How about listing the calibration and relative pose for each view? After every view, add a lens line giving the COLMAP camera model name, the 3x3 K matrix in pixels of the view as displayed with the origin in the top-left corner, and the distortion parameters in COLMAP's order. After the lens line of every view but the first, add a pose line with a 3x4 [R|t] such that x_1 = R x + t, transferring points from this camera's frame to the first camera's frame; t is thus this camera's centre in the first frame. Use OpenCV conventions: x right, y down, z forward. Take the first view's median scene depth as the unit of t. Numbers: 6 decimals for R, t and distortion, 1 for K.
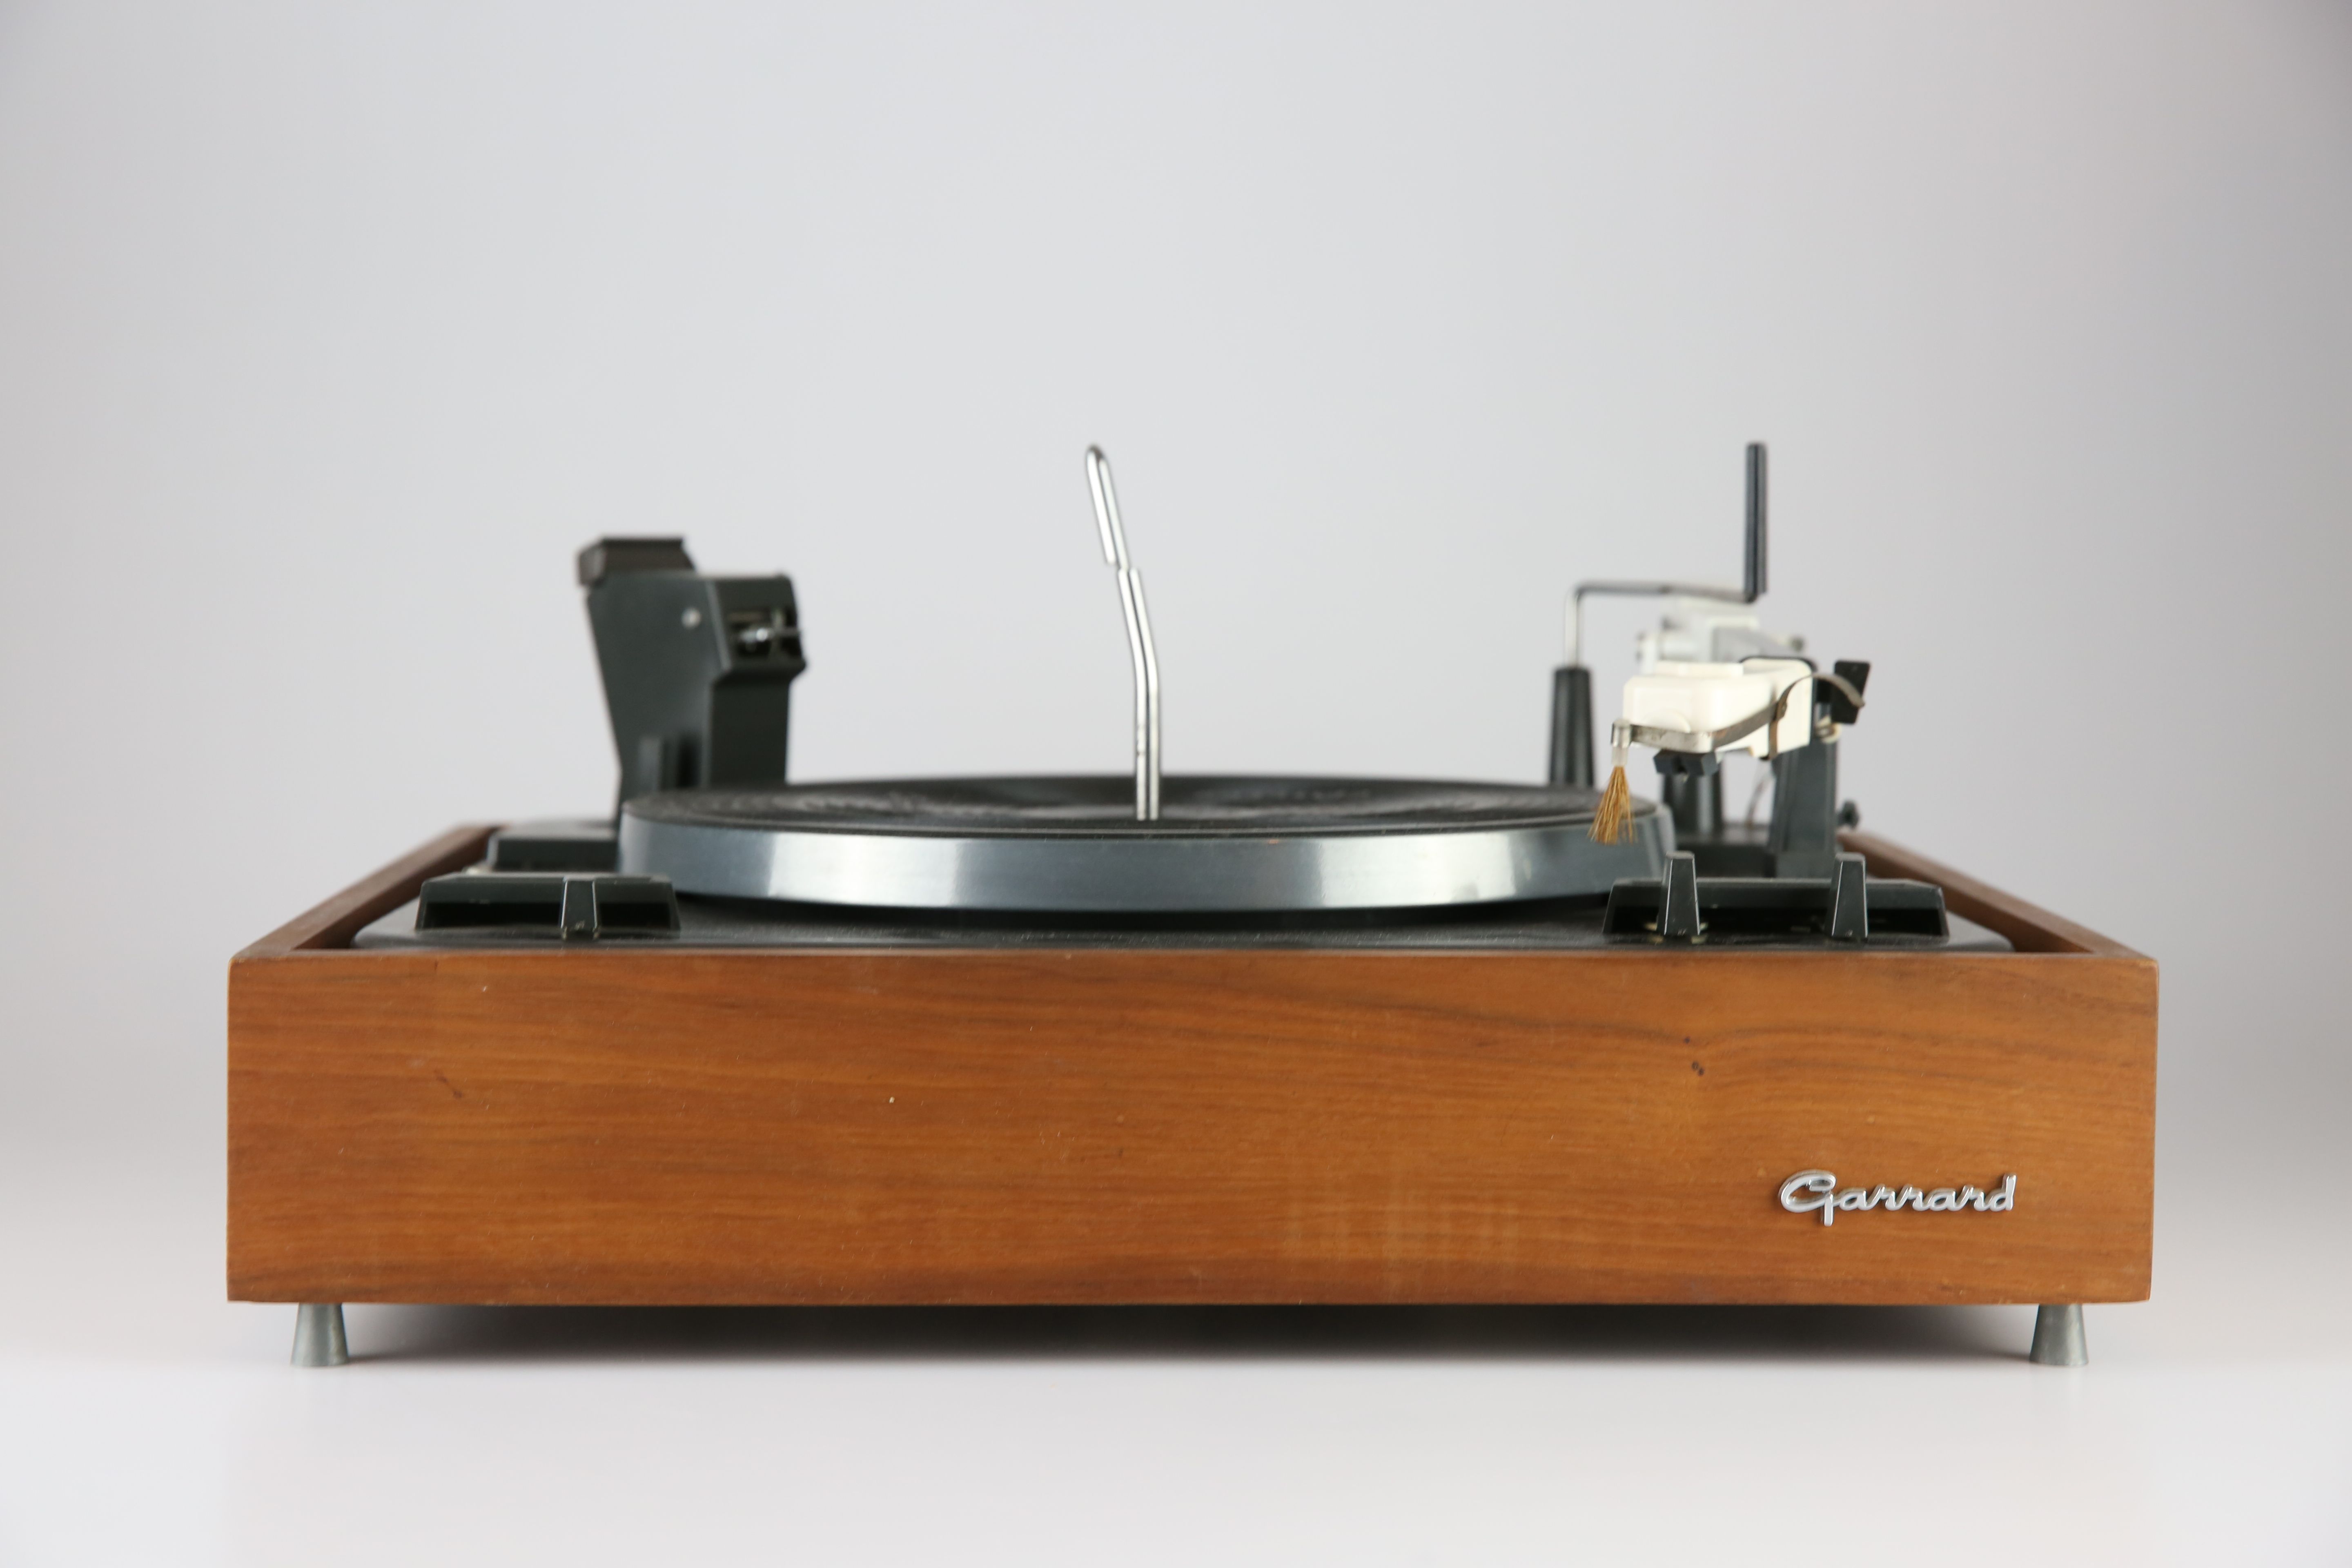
lens RADIAL K [[4511.9, 0, 1176.0], [0, 4511.9, 784.0], [0, 0, 1]] dist [0.056698, 0.285472]
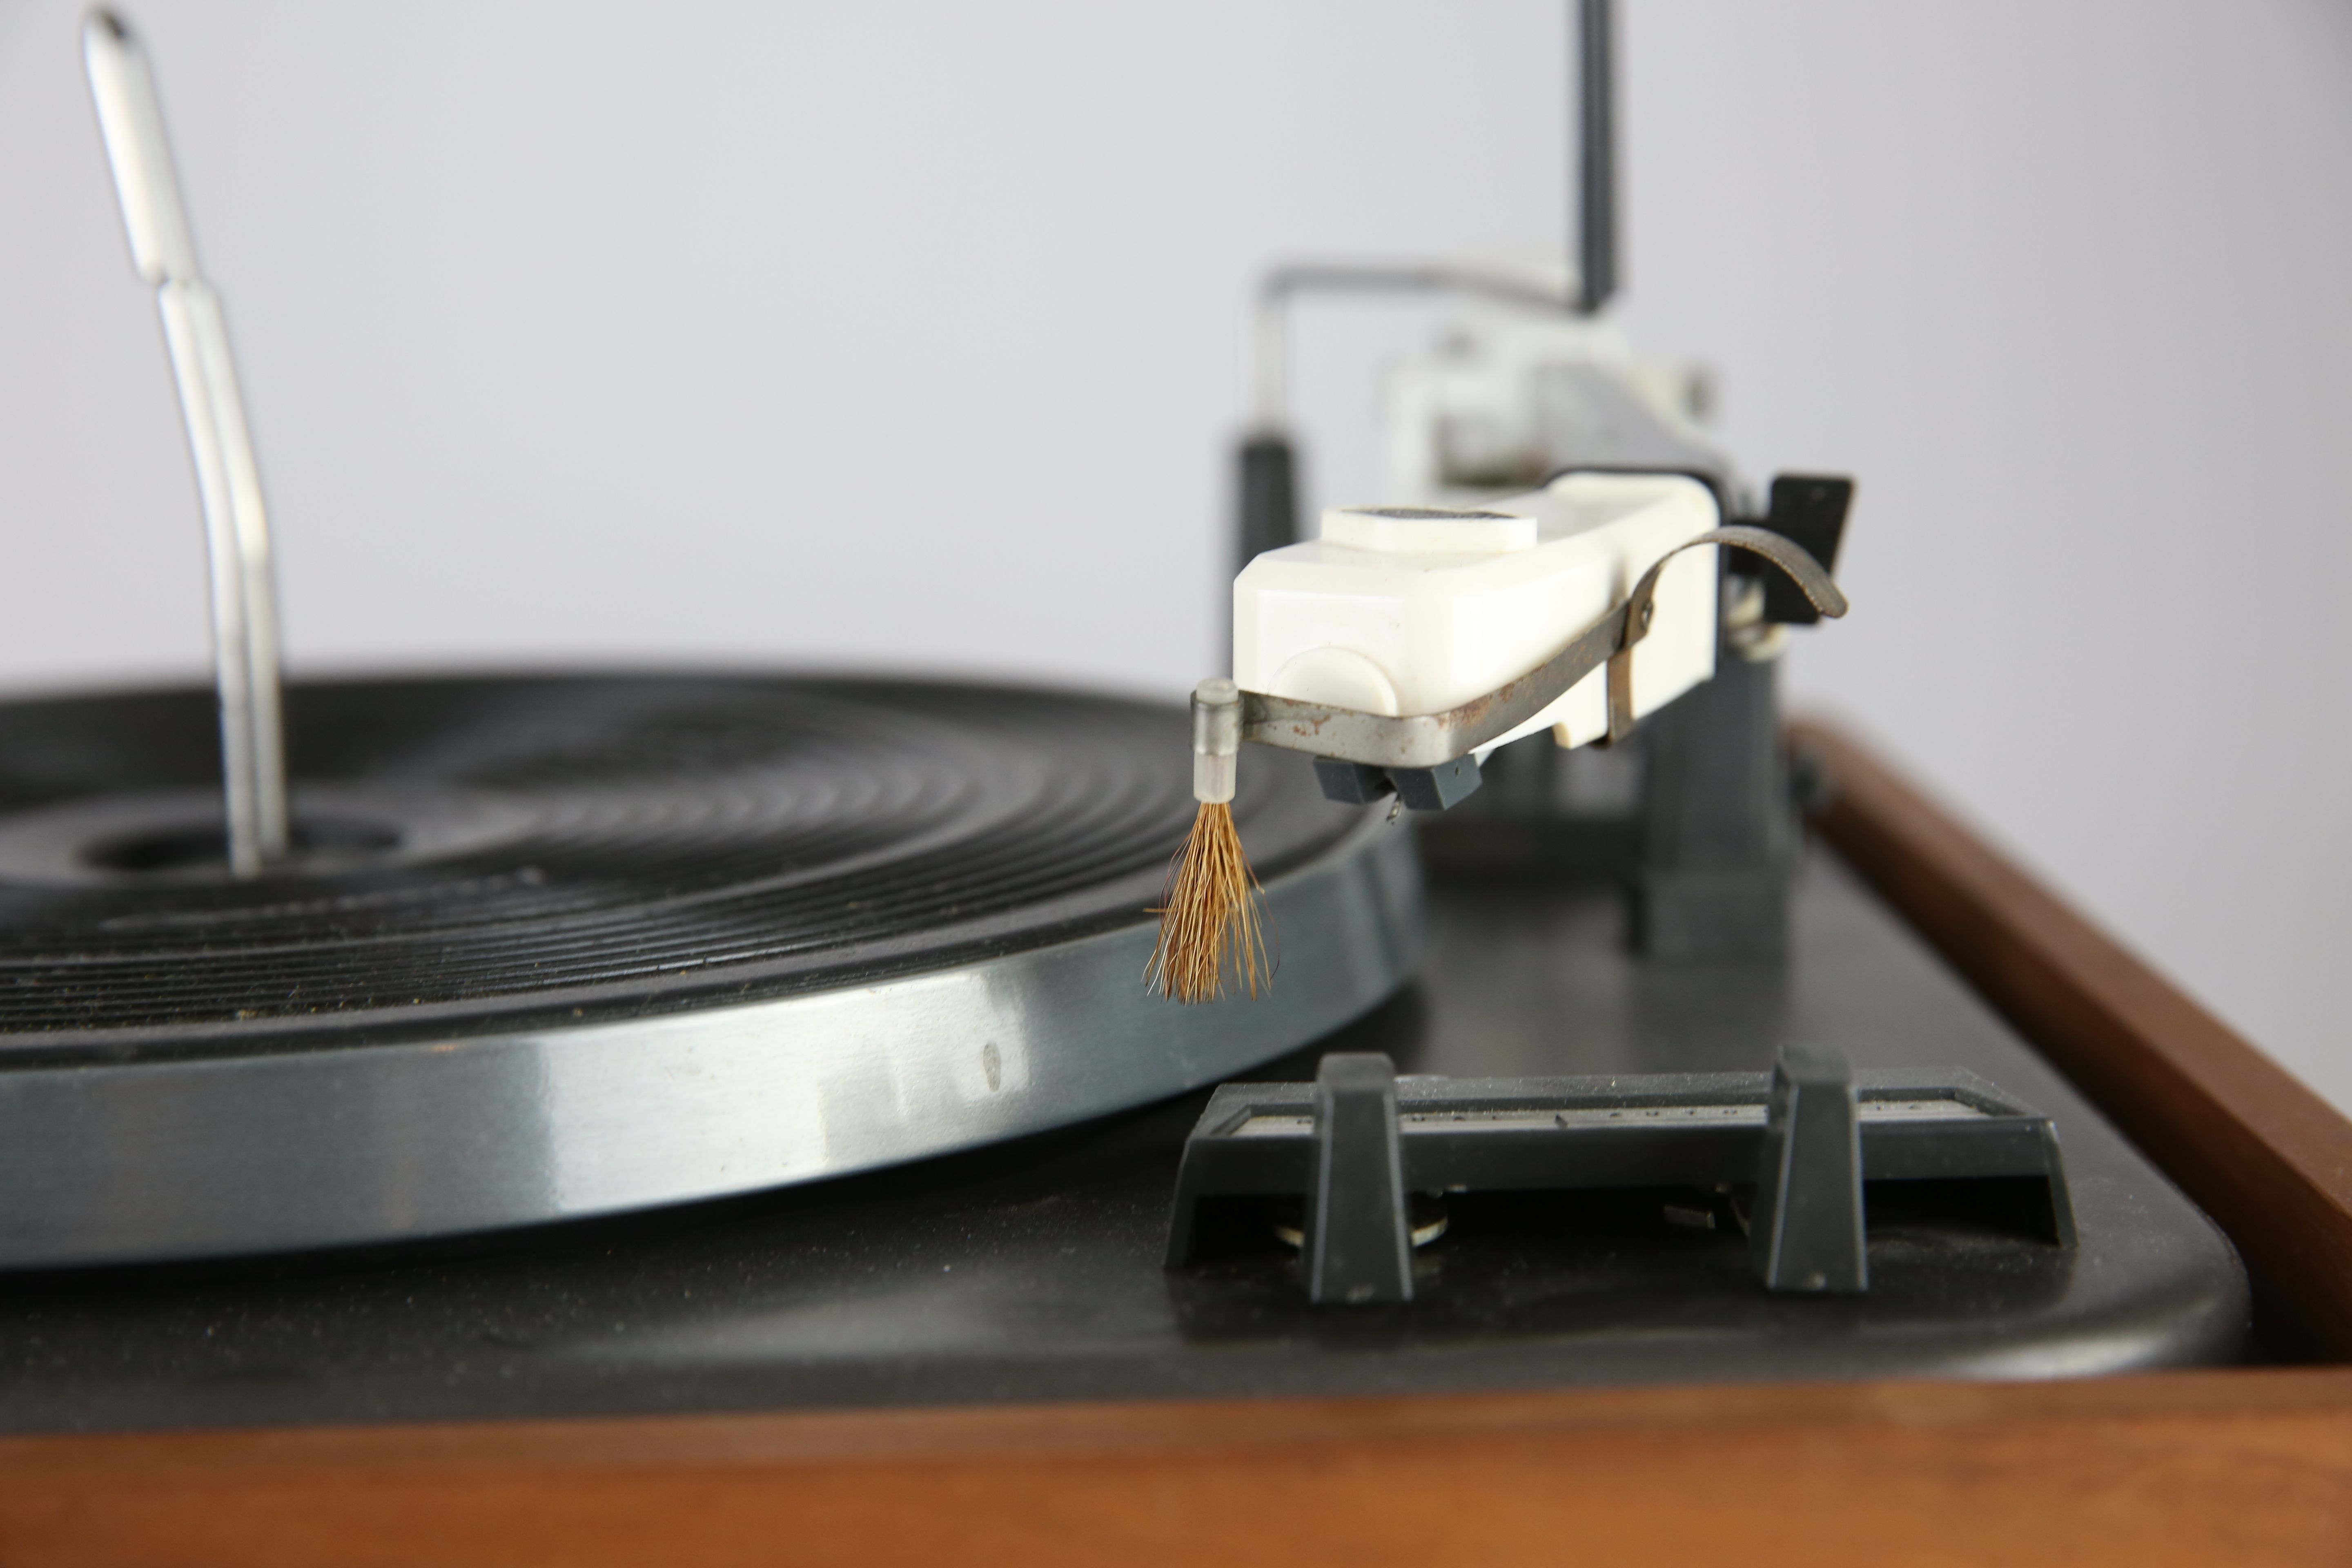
lens RADIAL K [[4298.8, 0, 1176.0], [0, 4298.8, 784.0], [0, 0, 1]] dist [0.027516, -0.077458]
pose [[0.999645, -0.026380, 0.003743, 0.099809], [0.025913, 0.995257, 0.093764, -0.042743], [-0.006198, -0.093634, 0.995587, 0.677212]]
